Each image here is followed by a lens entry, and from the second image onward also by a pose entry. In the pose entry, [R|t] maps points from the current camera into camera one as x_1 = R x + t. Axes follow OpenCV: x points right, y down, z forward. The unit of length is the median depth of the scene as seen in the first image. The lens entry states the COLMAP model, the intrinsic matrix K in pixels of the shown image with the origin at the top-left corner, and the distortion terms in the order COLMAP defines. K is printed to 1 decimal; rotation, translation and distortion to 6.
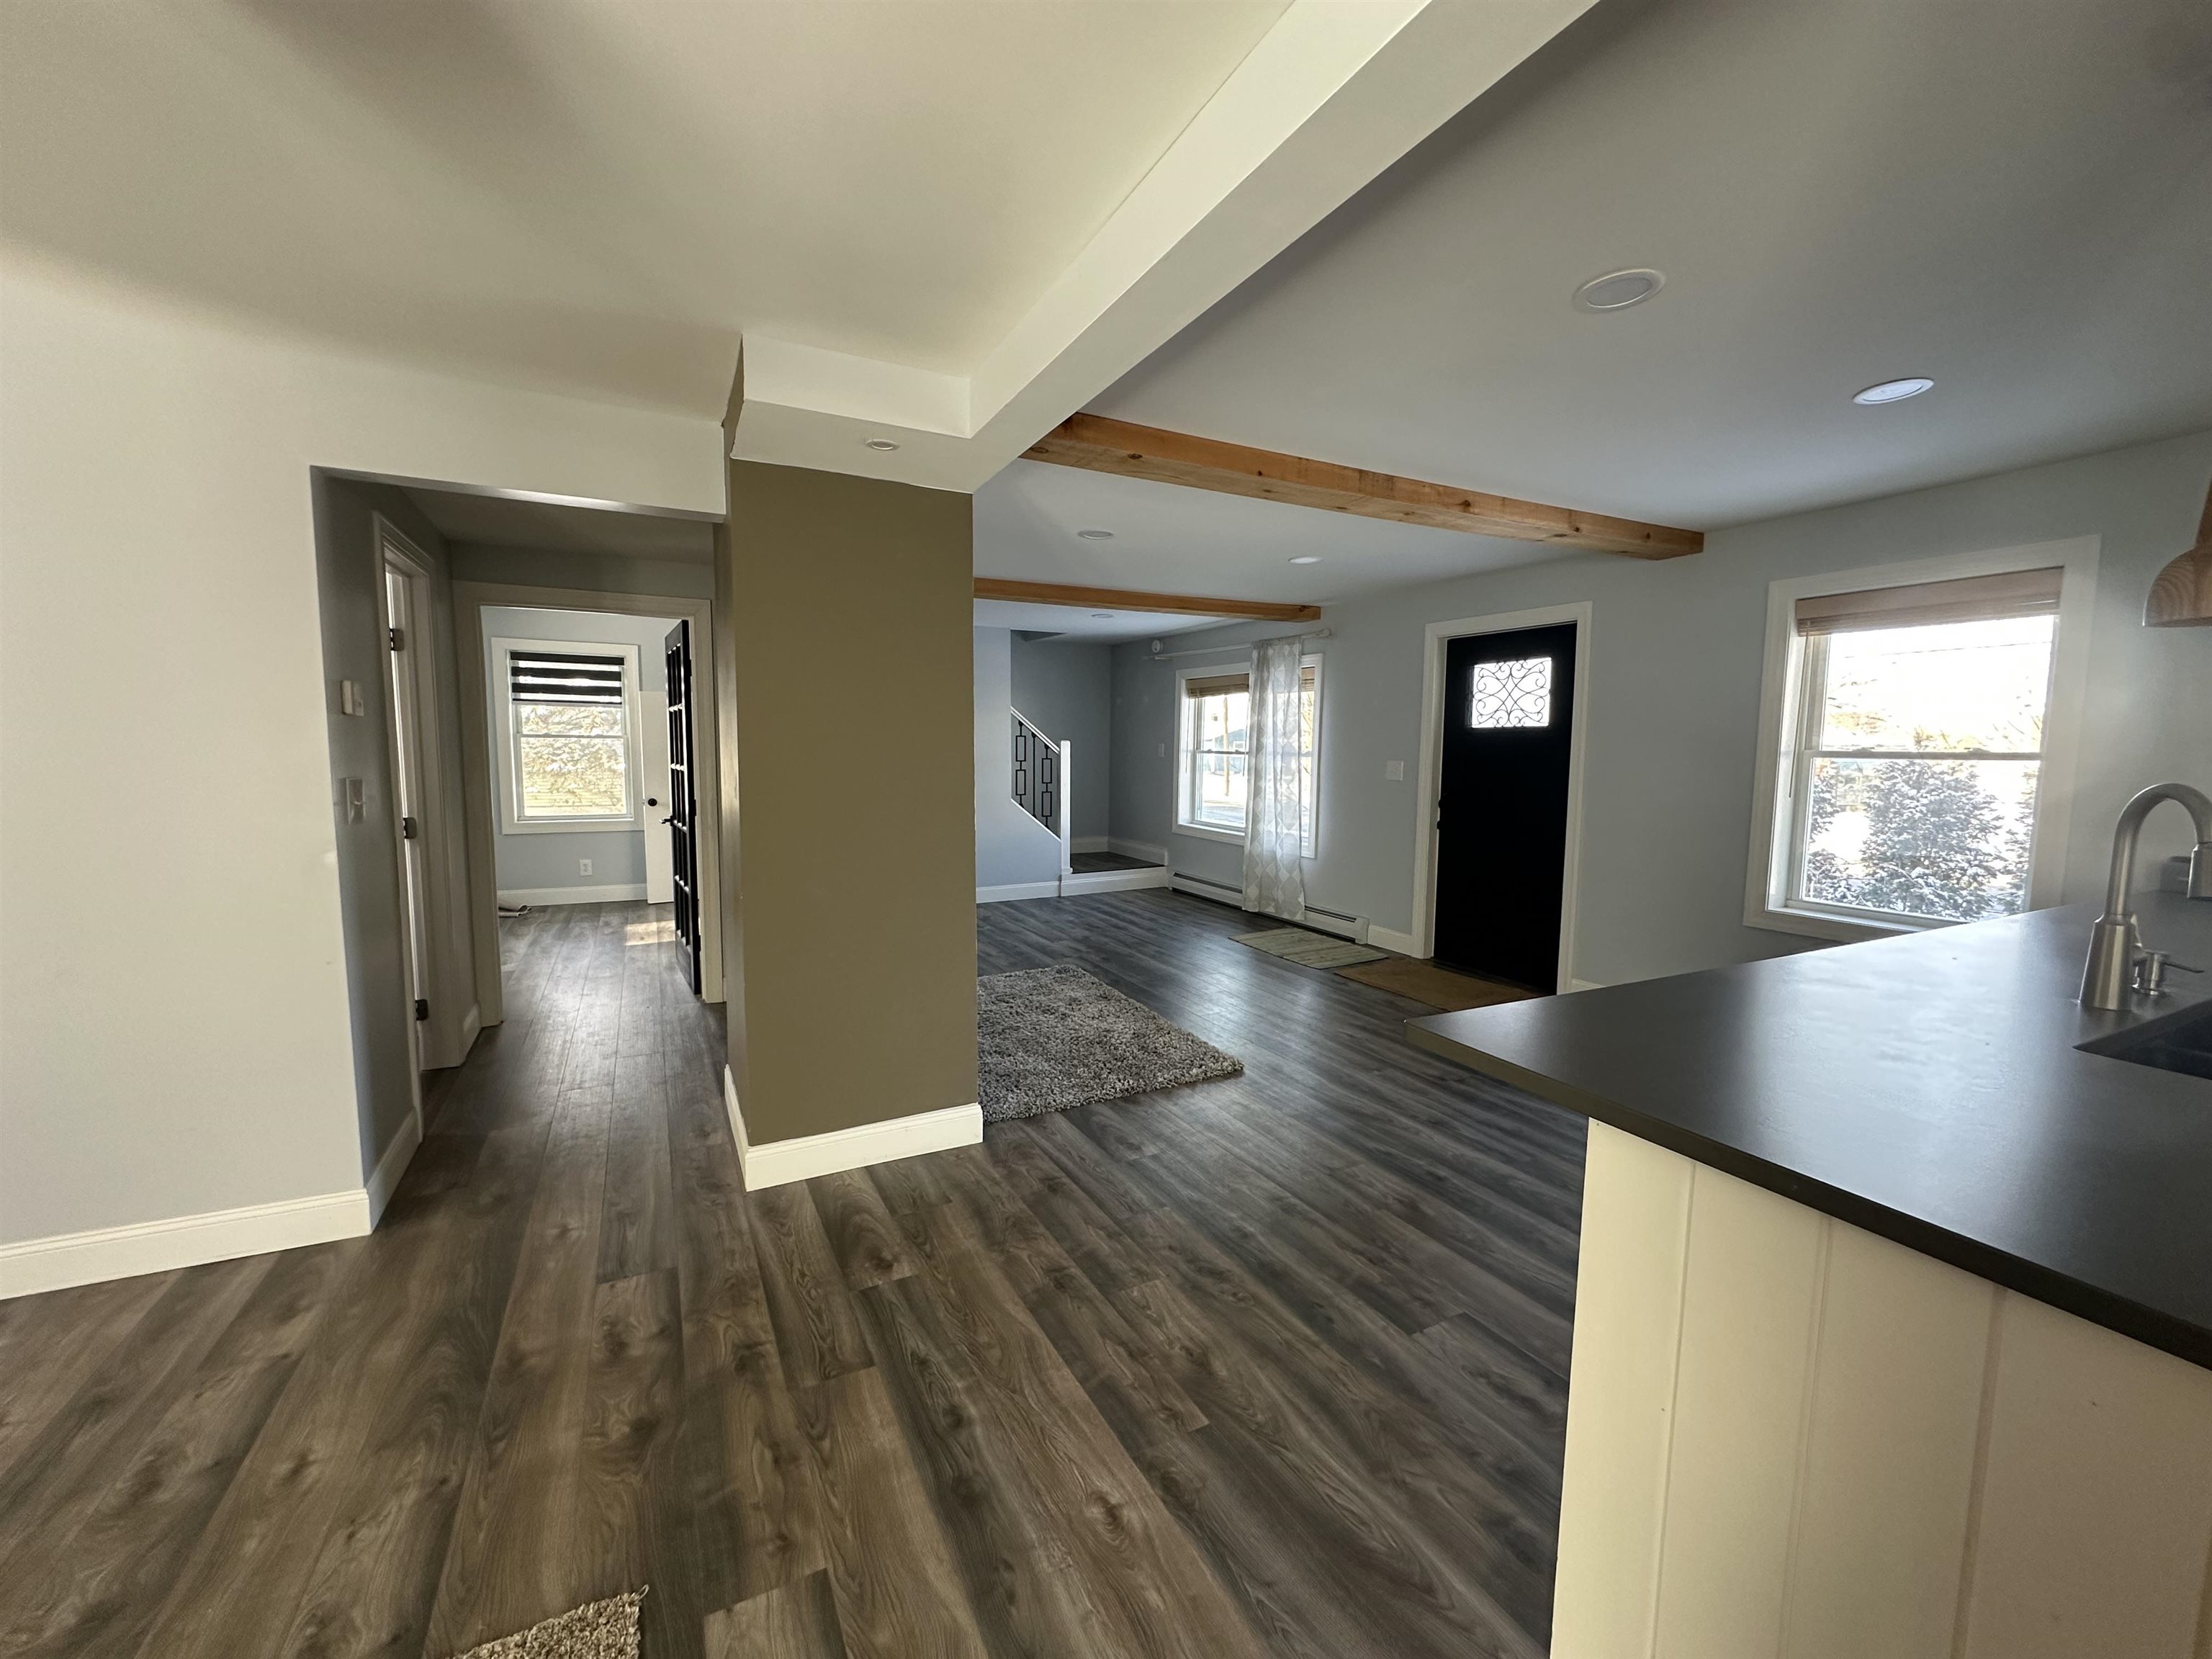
lens RADIAL K [[886.8, 0, 1117.3], [0, 886.8, 827.5], [0, 0, 1]] dist [-0.005954, 0.001922]
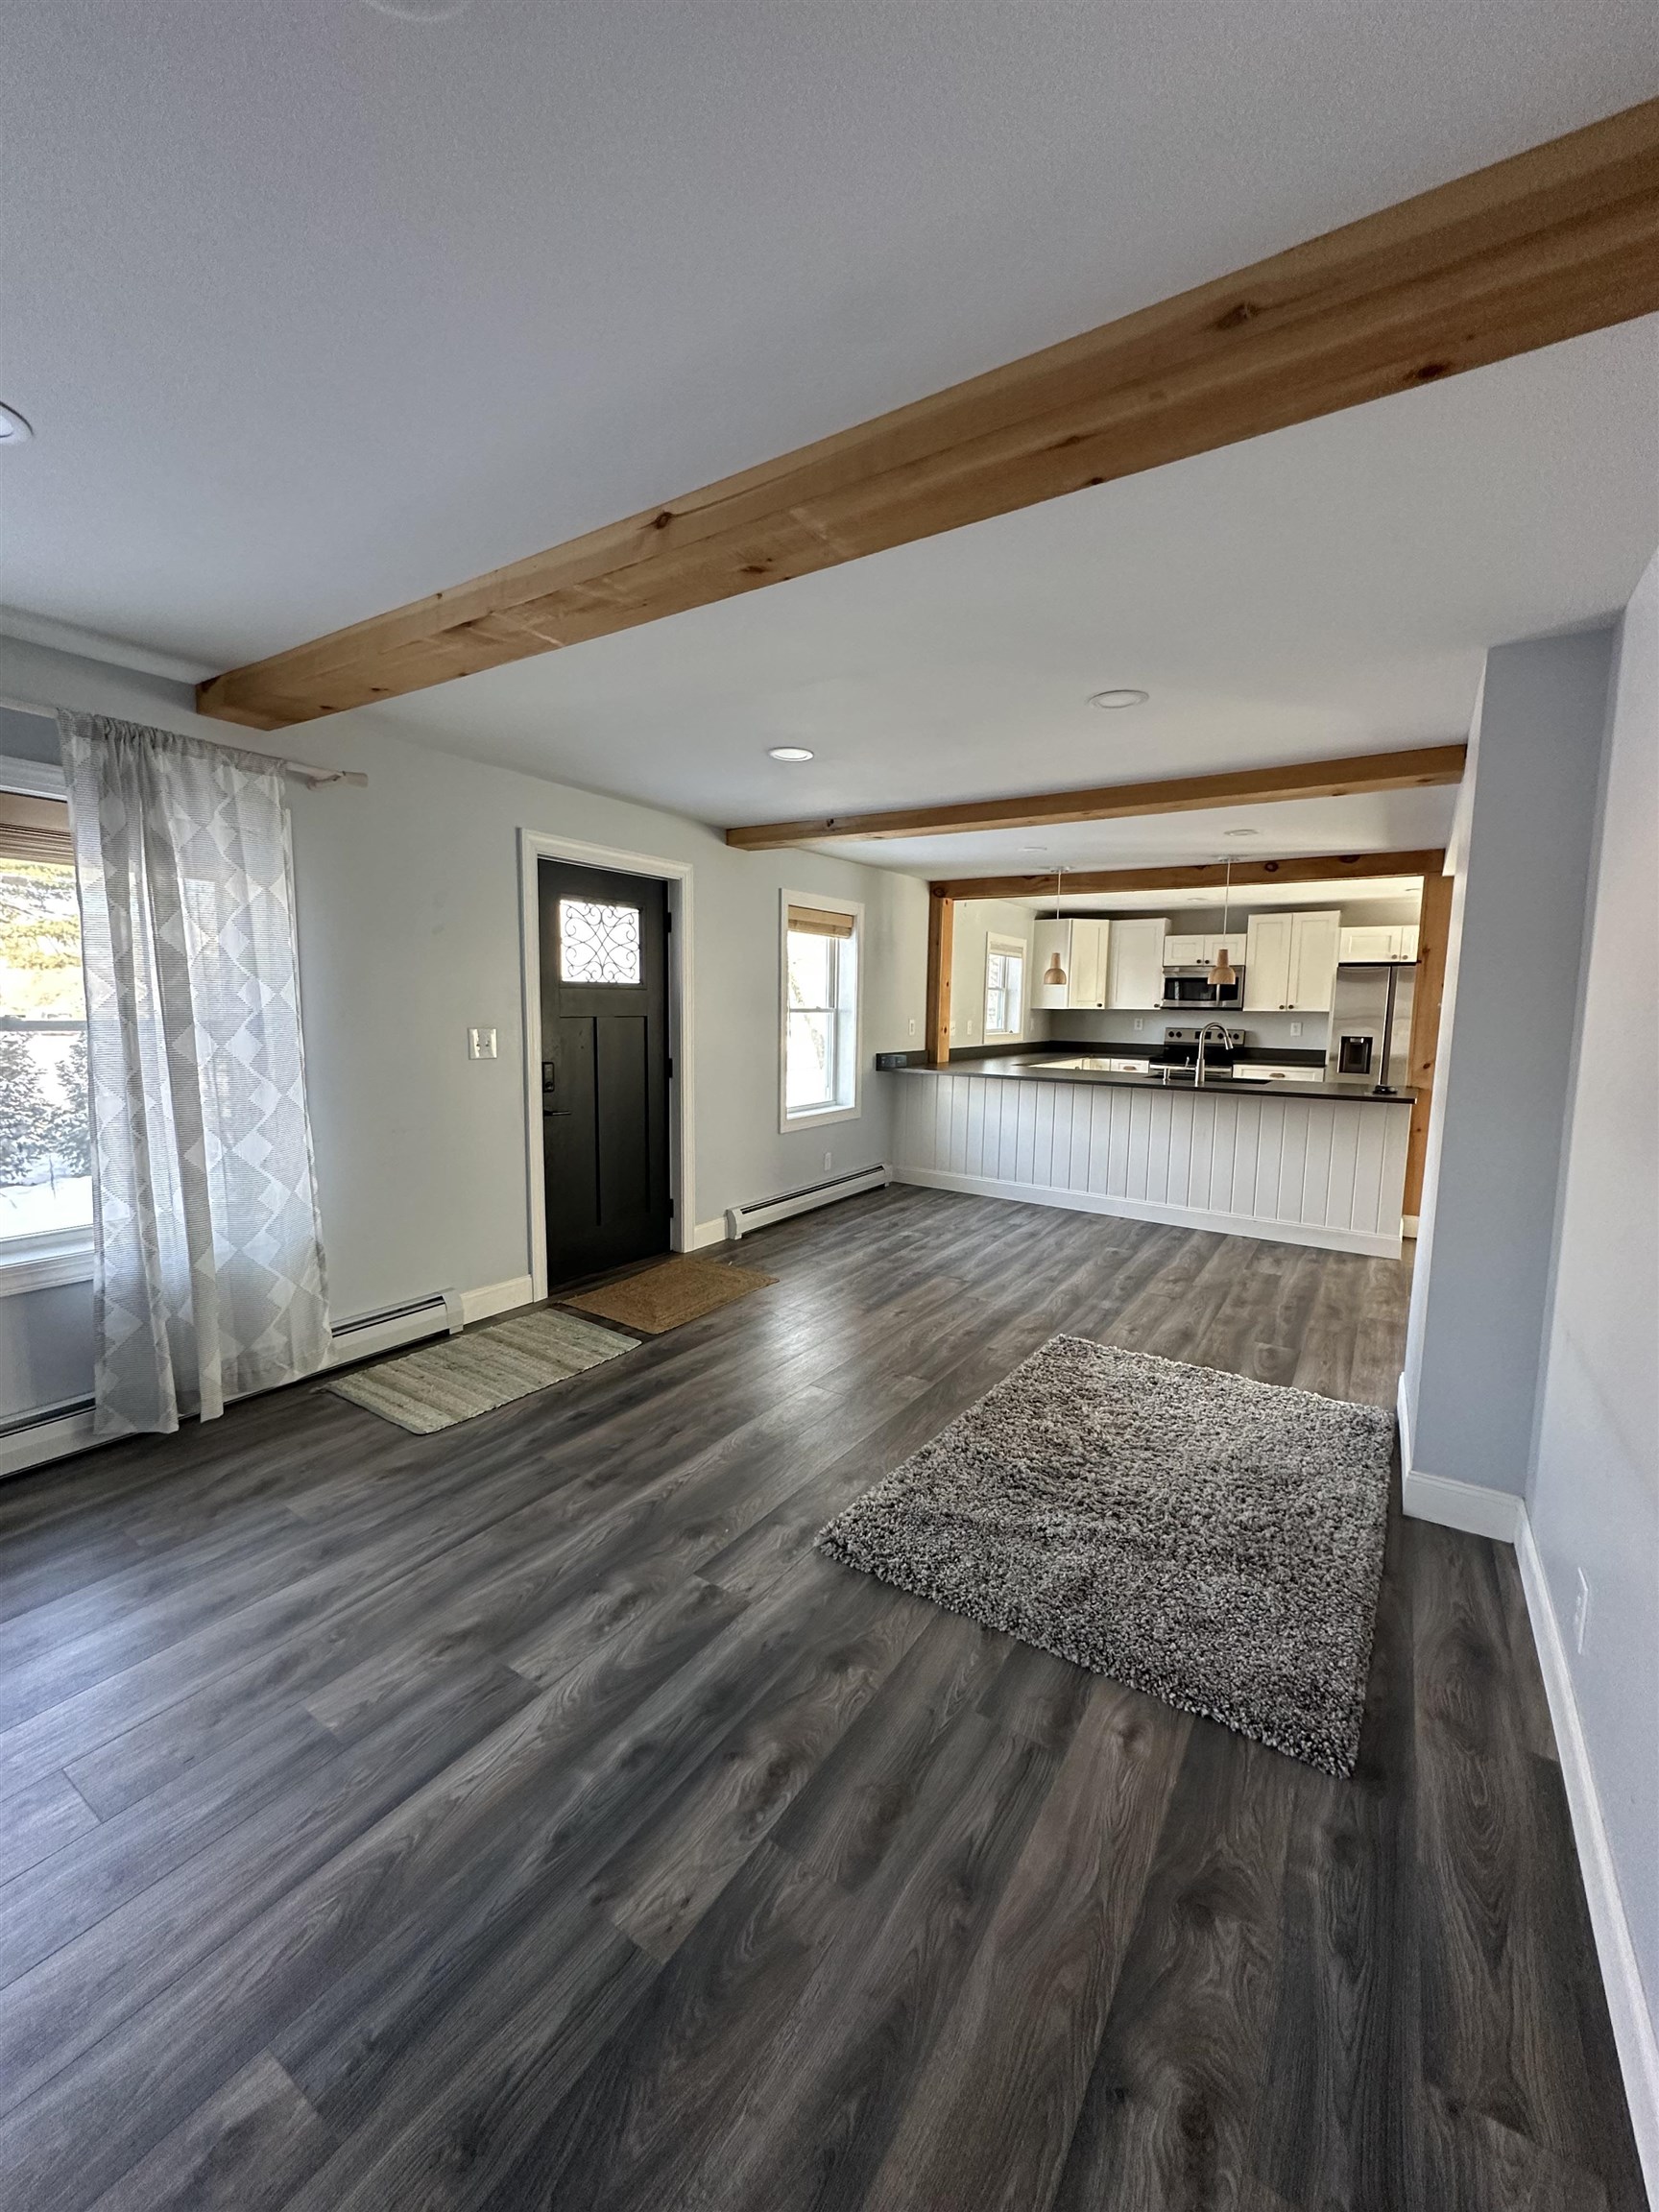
lens RADIAL K [[886.8, 0, 832.7], [0, 886.8, 1109.5], [0, 0, 1]] dist [-0.005954, 0.001922]
pose [[-0.478681, -0.118143, 0.870004, -0.426343], [0.067459, 0.983027, 0.170607, -0.125484], [-0.875394, 0.140356, -0.462587, 1.232237]]
